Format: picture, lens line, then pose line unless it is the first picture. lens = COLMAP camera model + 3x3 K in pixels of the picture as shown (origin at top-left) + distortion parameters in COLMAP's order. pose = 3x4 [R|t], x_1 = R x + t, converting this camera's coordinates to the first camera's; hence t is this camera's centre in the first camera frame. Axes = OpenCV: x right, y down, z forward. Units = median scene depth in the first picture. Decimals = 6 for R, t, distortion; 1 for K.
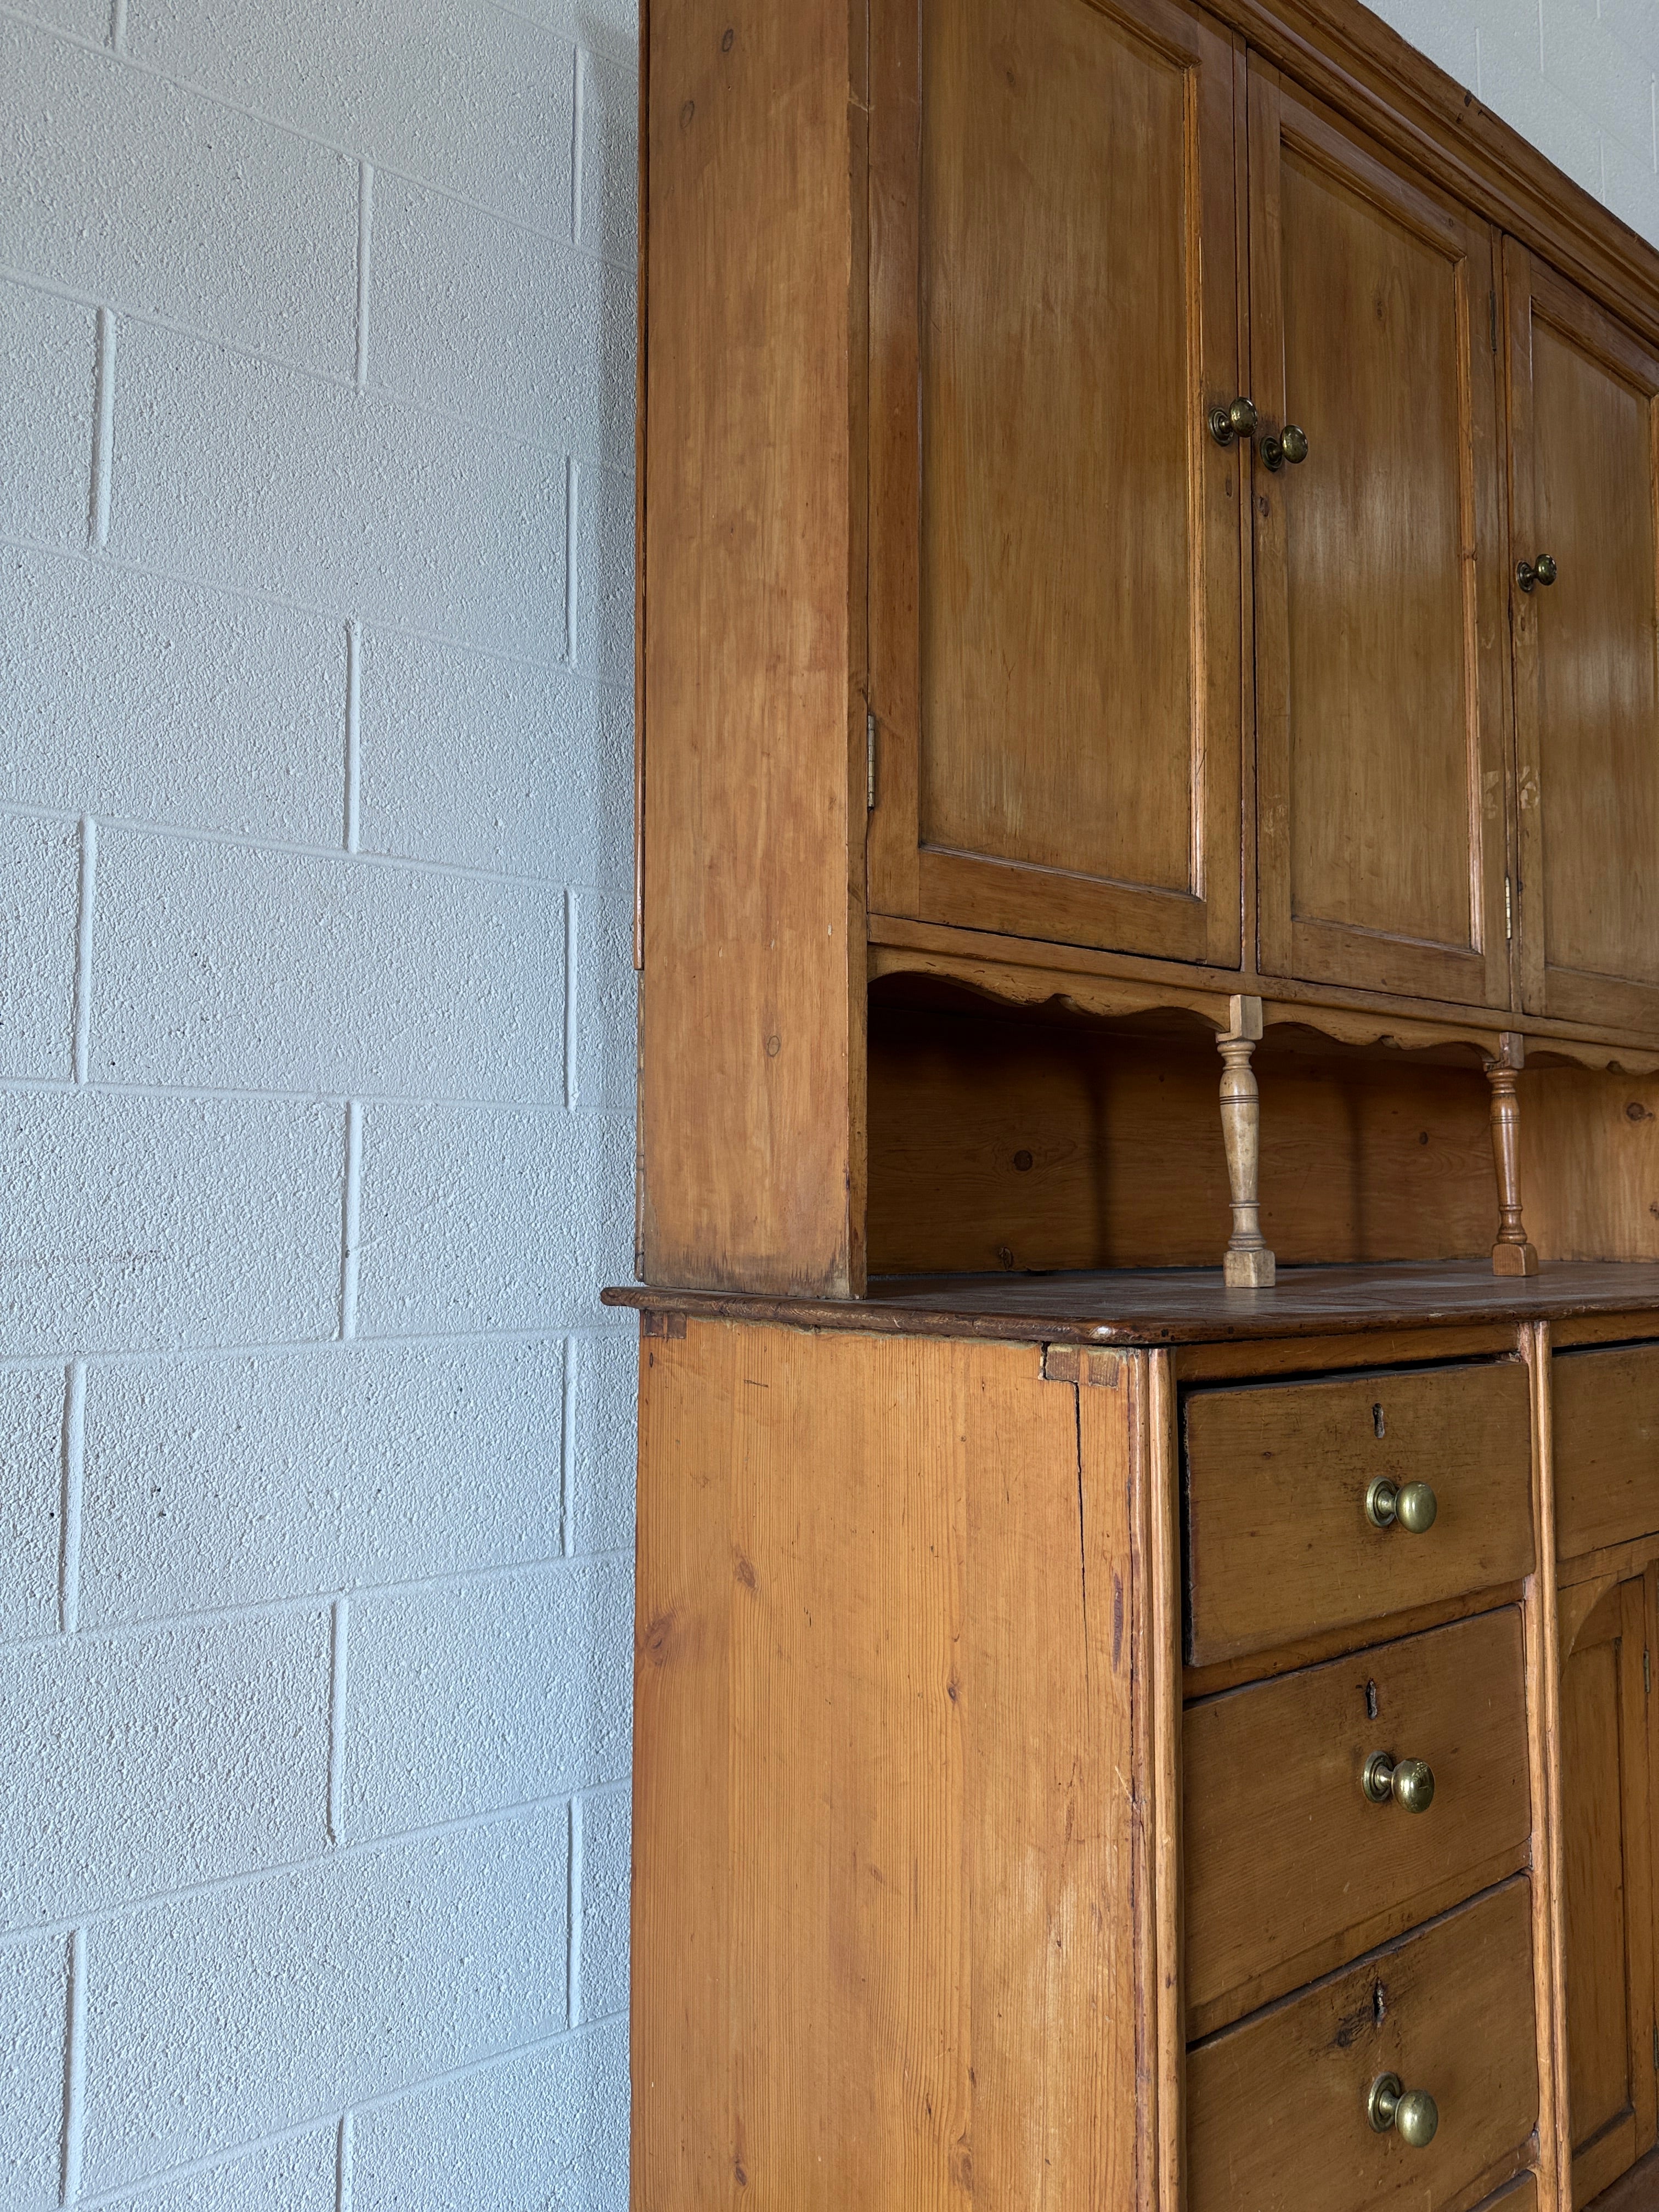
lens RADIAL K [[1544.6, 0, 829.5], [0, 1544.6, 1106.0], [0, 0, 1]] dist [0.129916, -0.216789]
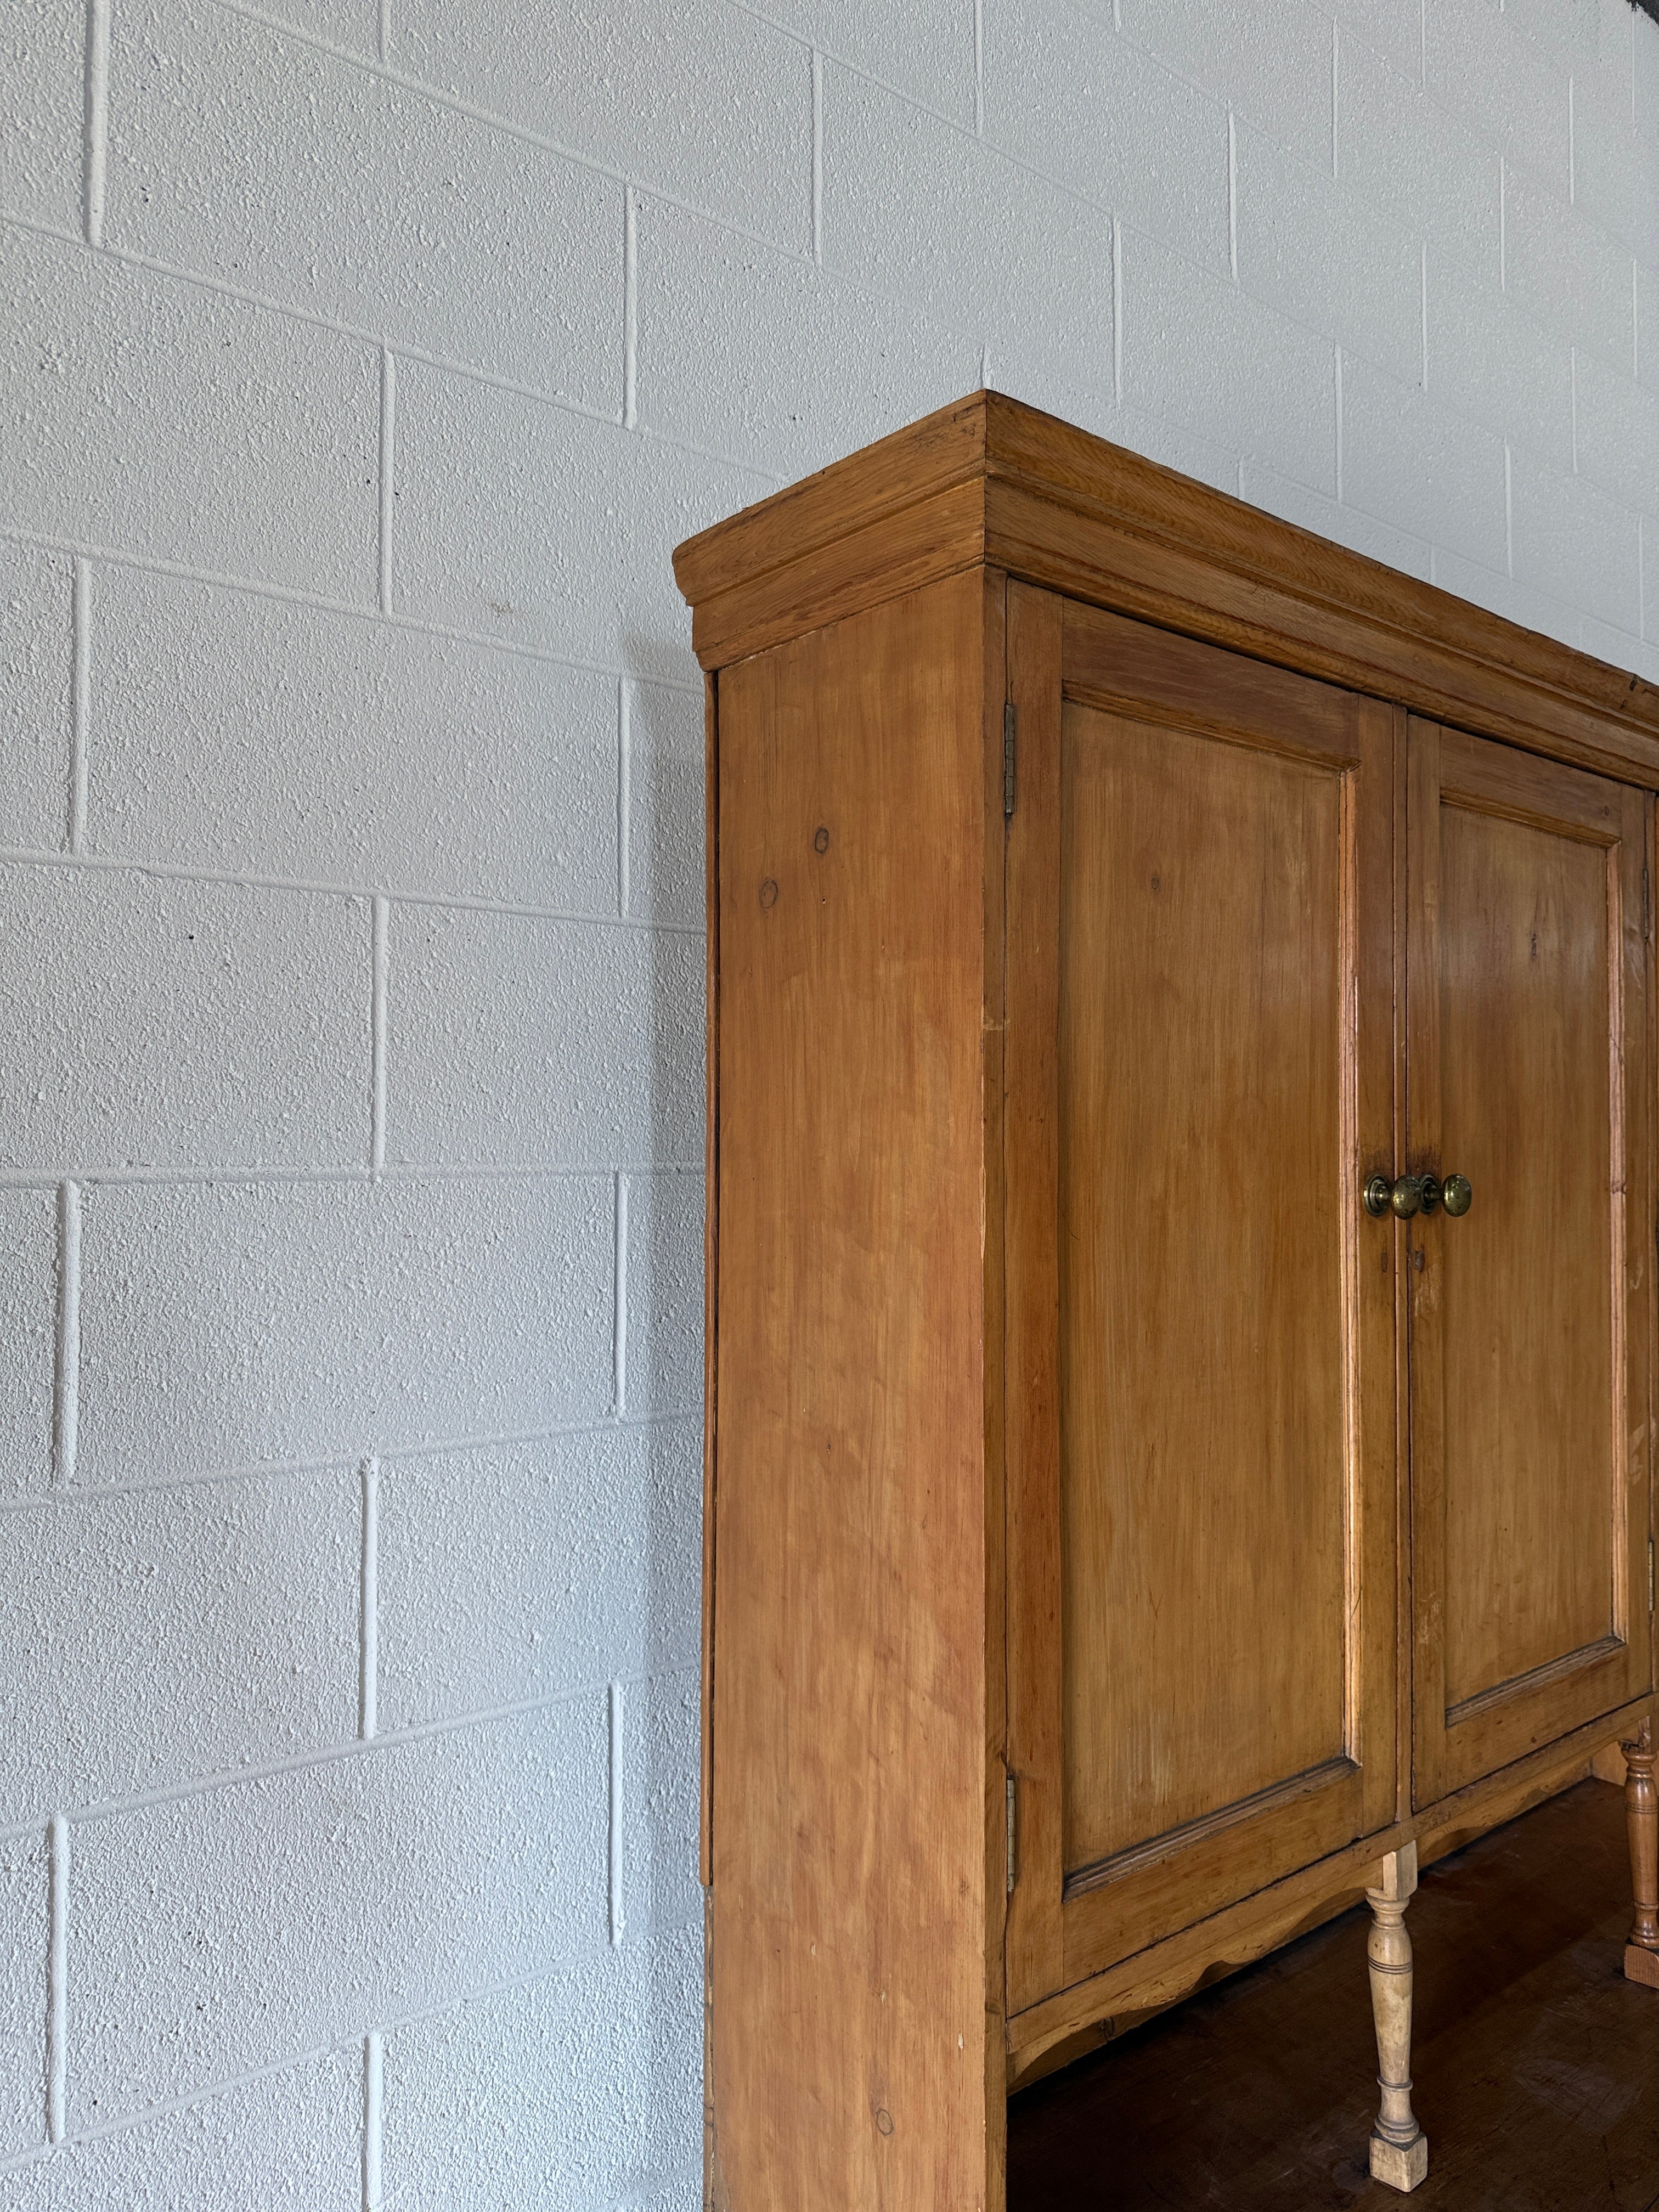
lens RADIAL K [[1546.0, 0, 839.2], [0, 1546.0, 1107.9], [0, 0, 1]] dist [0.094345, -0.133878]
pose [[0.999623, 0.002272, 0.027368, -0.080097], [-0.003367, 0.999193, 0.040031, -0.583734], [-0.027255, -0.040108, 0.998824, 0.170169]]
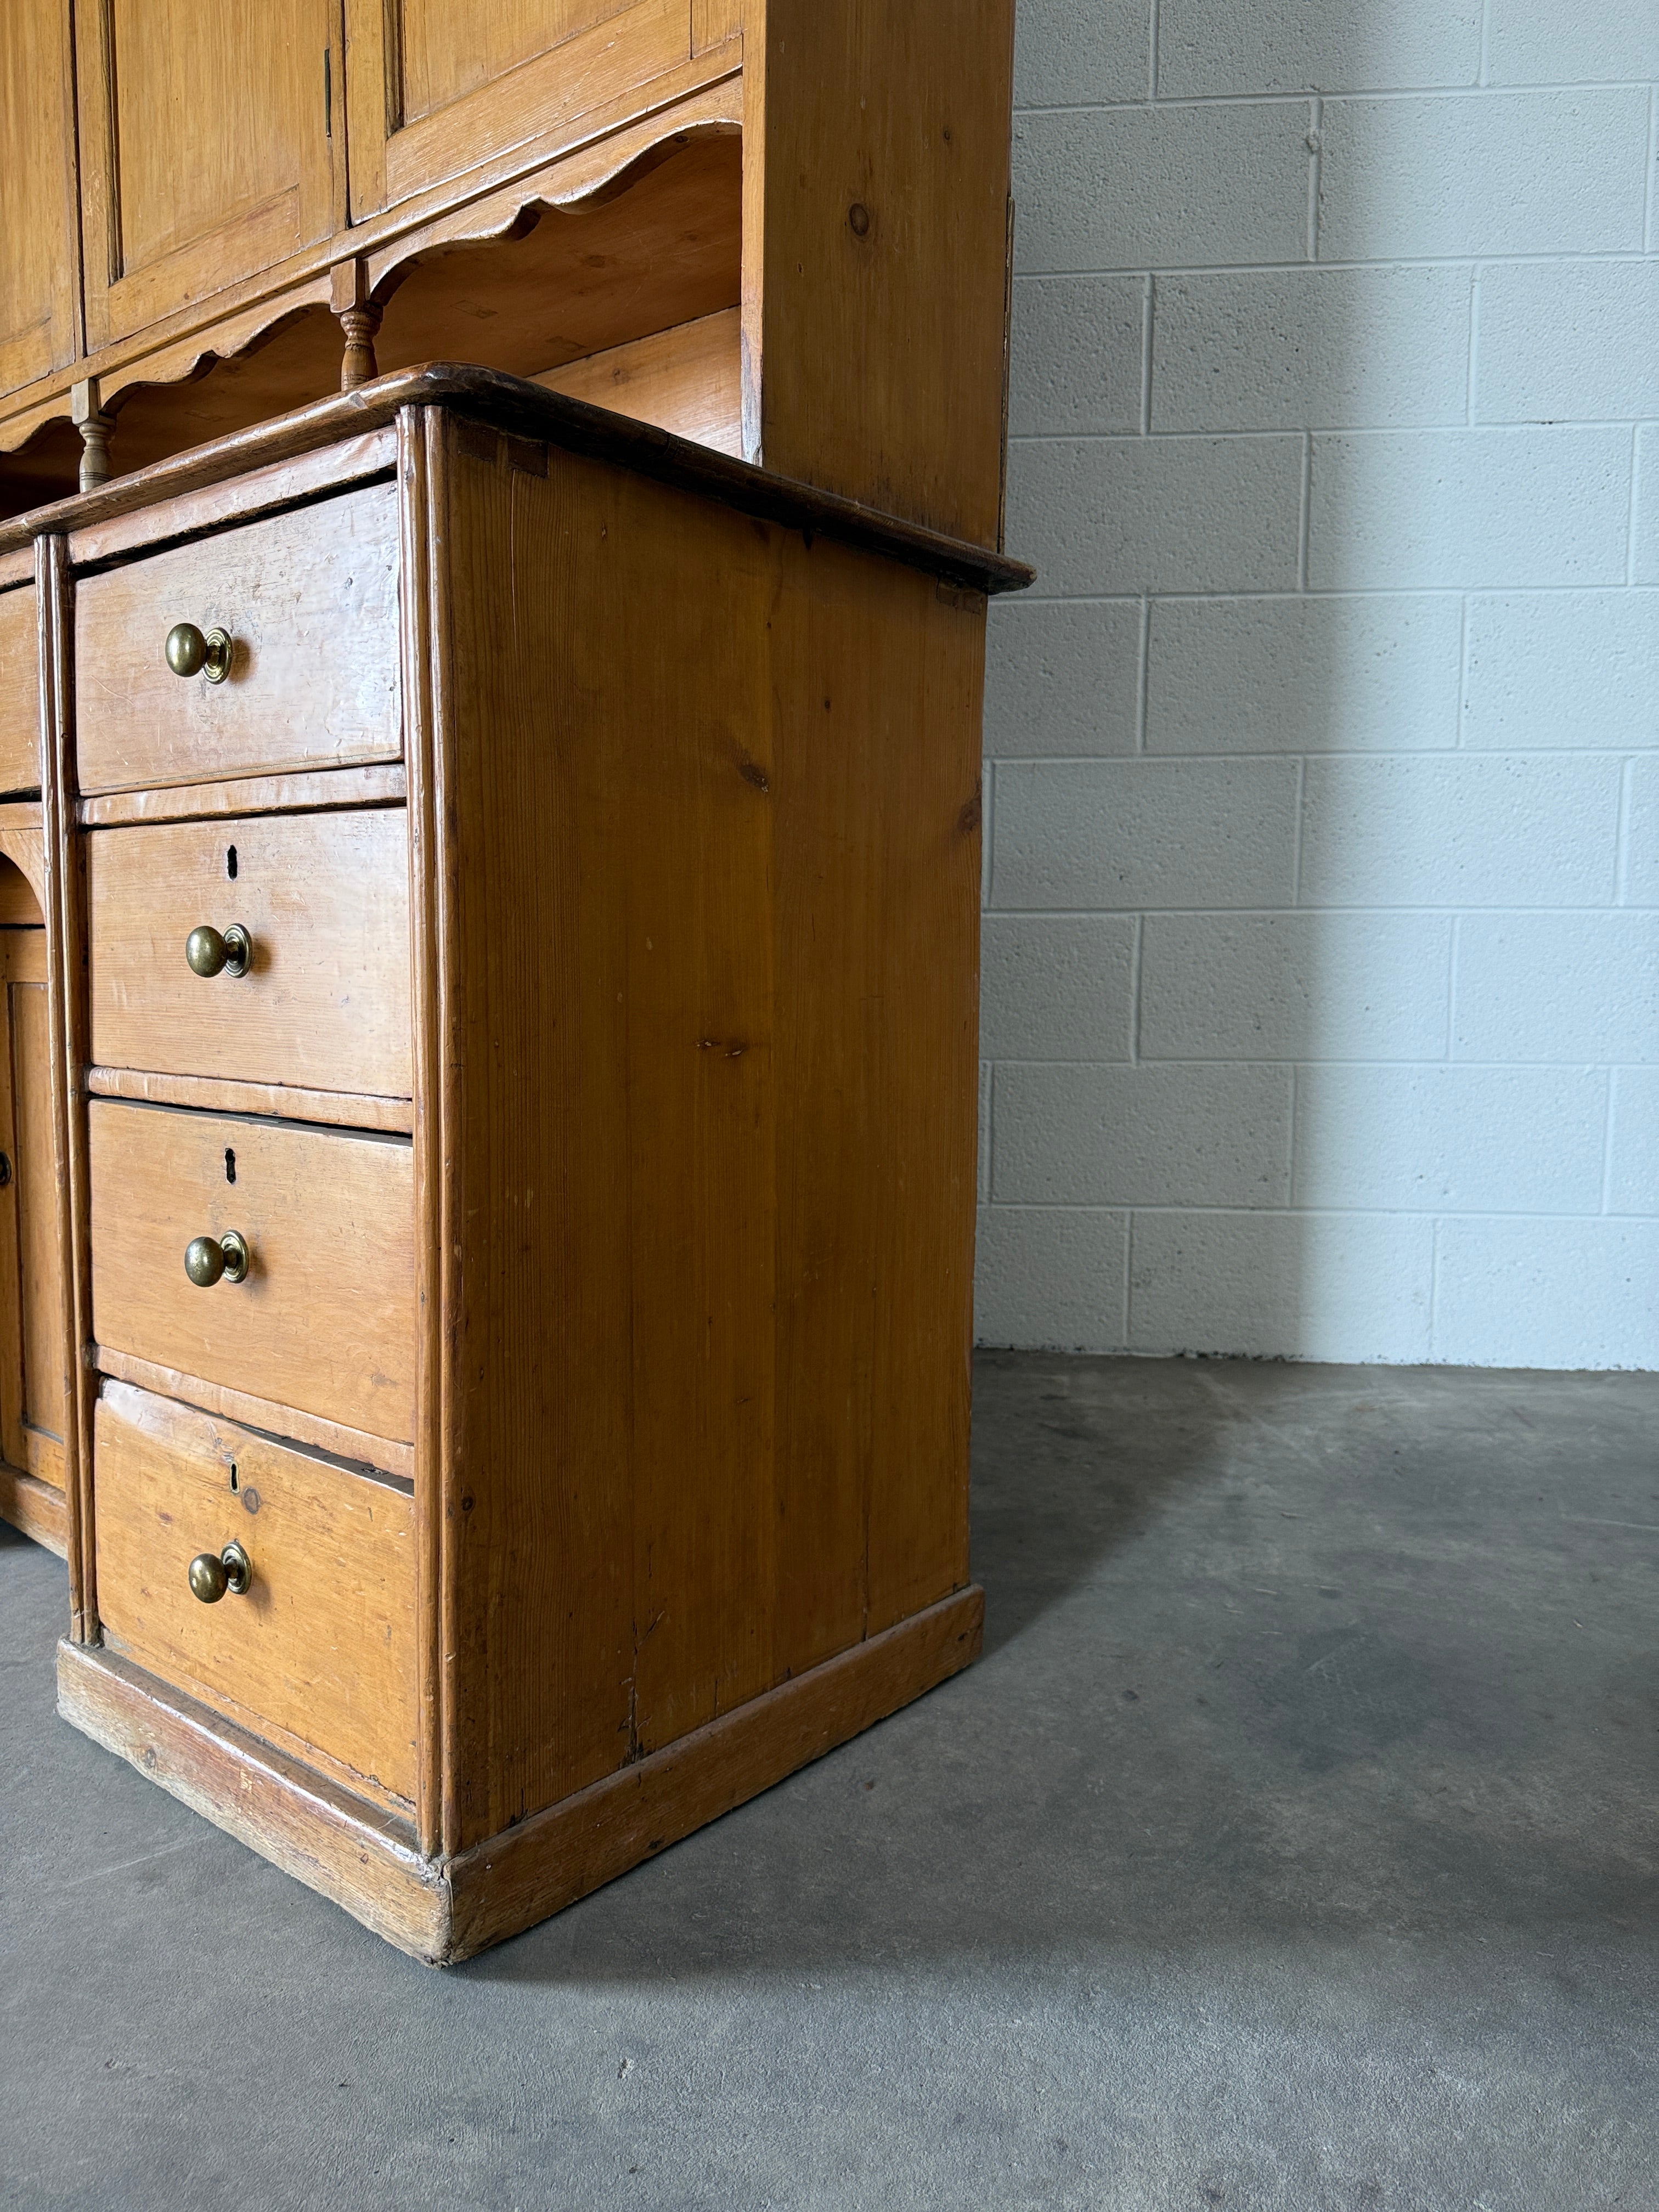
lens RADIAL K [[1598.5, 0, 817.2], [0, 1598.5, 1103.9], [0, 0, 1]] dist [0.005412, -0.016896]
pose [[0.192686, 0.099725, -0.976180, 1.746401], [0.053305, 0.992290, 0.111893, 0.389609], [0.979812, -0.073596, 0.185885, 1.433329]]
